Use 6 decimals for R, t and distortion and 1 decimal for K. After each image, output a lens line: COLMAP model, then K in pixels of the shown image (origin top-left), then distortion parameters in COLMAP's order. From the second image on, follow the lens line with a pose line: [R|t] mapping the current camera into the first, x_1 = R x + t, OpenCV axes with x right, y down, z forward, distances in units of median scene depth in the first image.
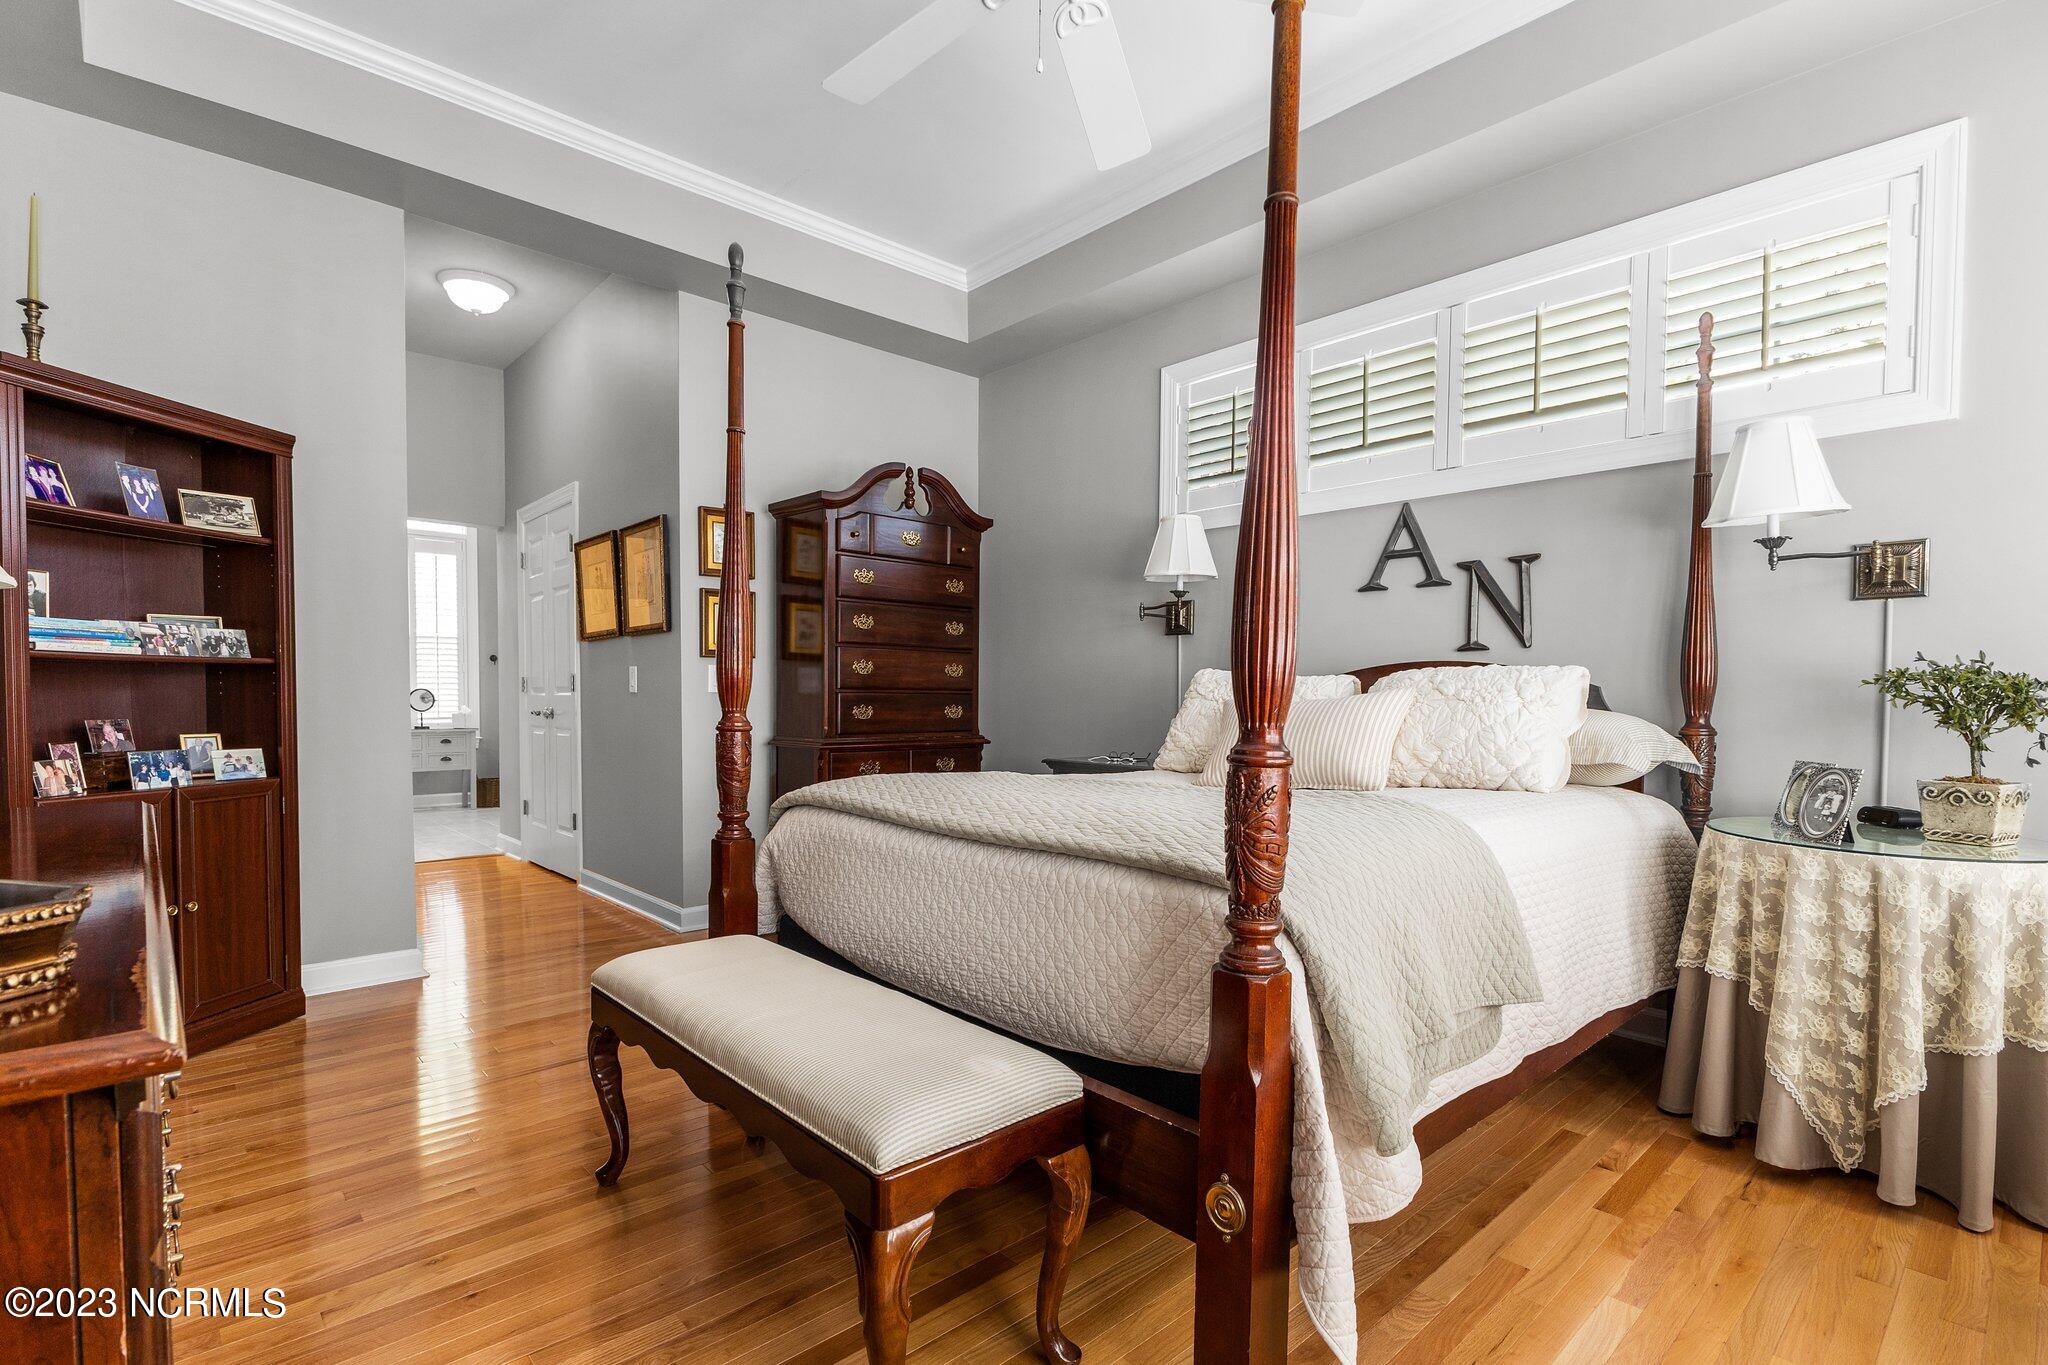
lens RADIAL K [[930.2, 0, 1026.4], [0, 930.2, 702.6], [0, 0, 1]] dist [-0.002936, -0.000477]
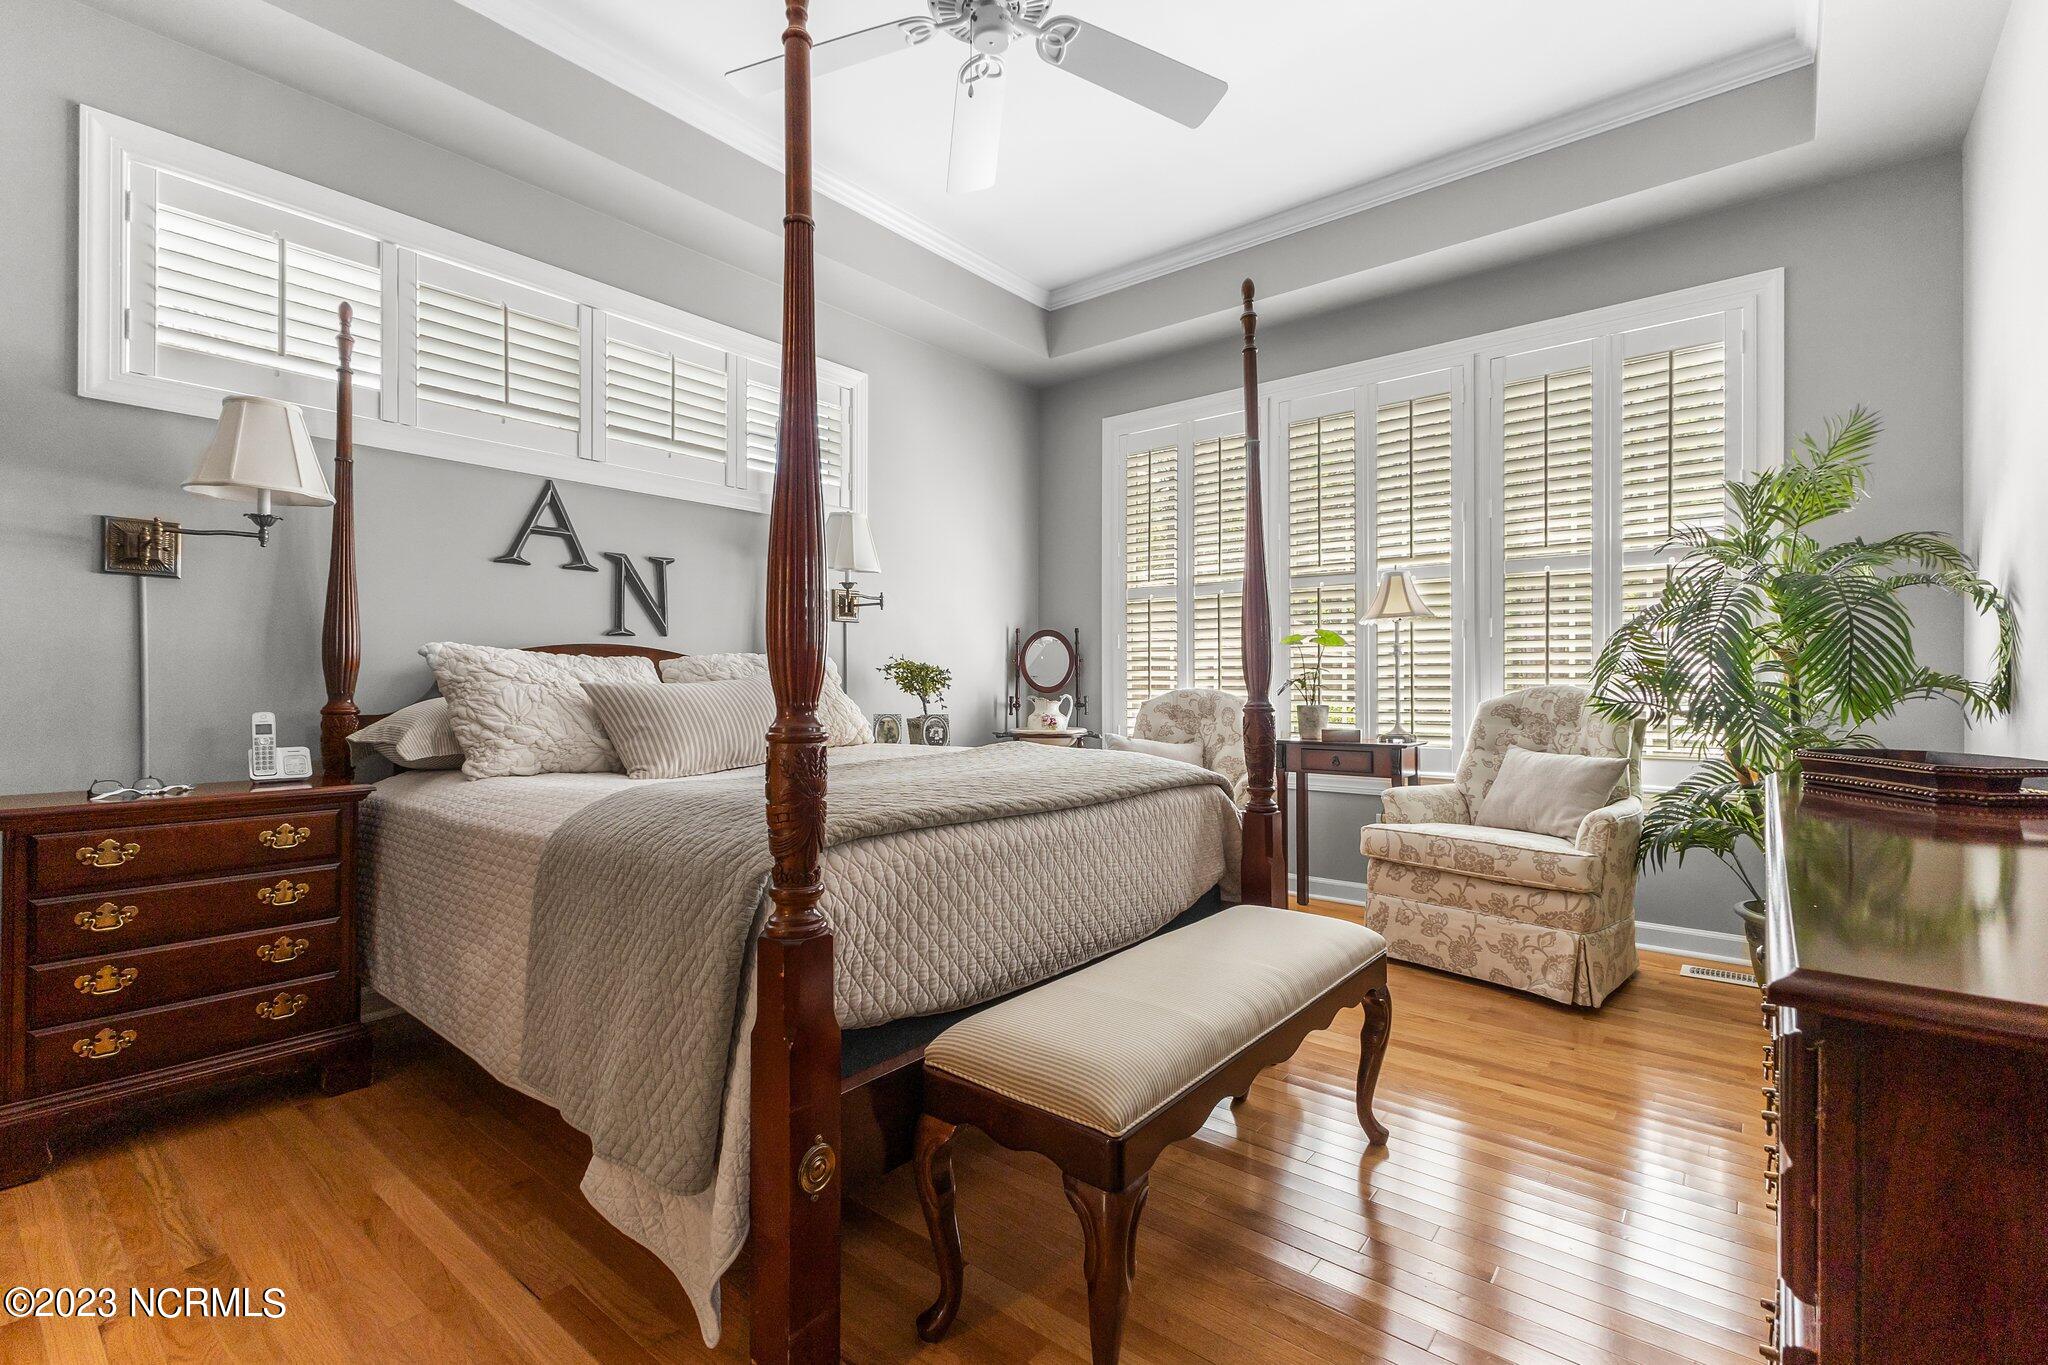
lens RADIAL K [[909.5, 0, 1025.6], [0, 909.5, 670.3], [0, 0, 1]] dist [0.010455, 0.000509]
pose [[-0.178795, 0.000856, 0.983886, -0.640472], [0.006087, 0.999981, 0.000236, -0.012582], [-0.983867, 0.006032, -0.178797, 0.704061]]
